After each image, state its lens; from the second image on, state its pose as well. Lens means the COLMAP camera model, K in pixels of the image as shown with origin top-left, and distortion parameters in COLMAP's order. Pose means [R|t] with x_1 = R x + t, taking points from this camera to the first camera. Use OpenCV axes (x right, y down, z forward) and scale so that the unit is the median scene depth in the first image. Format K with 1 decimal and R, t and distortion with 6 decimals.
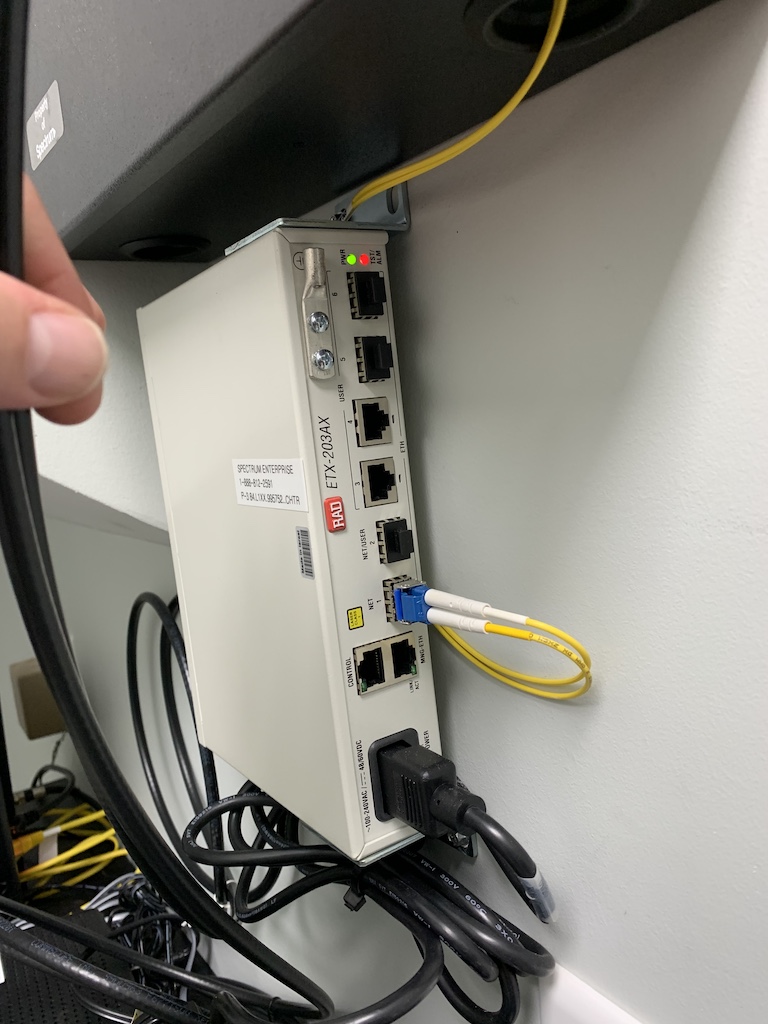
lens RADIAL K [[828.5, 0, 384.0], [0, 828.5, 512.0], [0, 0, 1]] dist [0.059305, 0.000404]
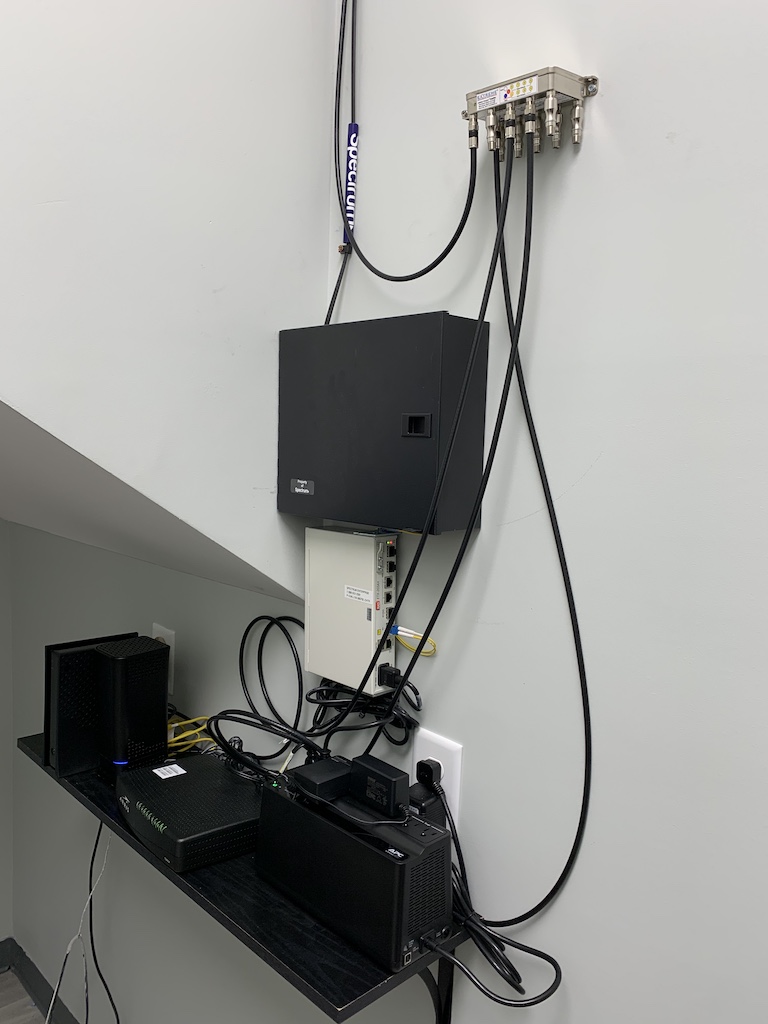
lens RADIAL K [[828.5, 0, 384.0], [0, 828.5, 512.0], [0, 0, 1]] dist [0.059305, 0.000404]
pose [[0.981702, 0.105071, 0.158813, -0.689542], [-0.099761, 0.994163, -0.041072, -0.274486], [-0.162202, 0.024477, 0.986454, -2.856921]]
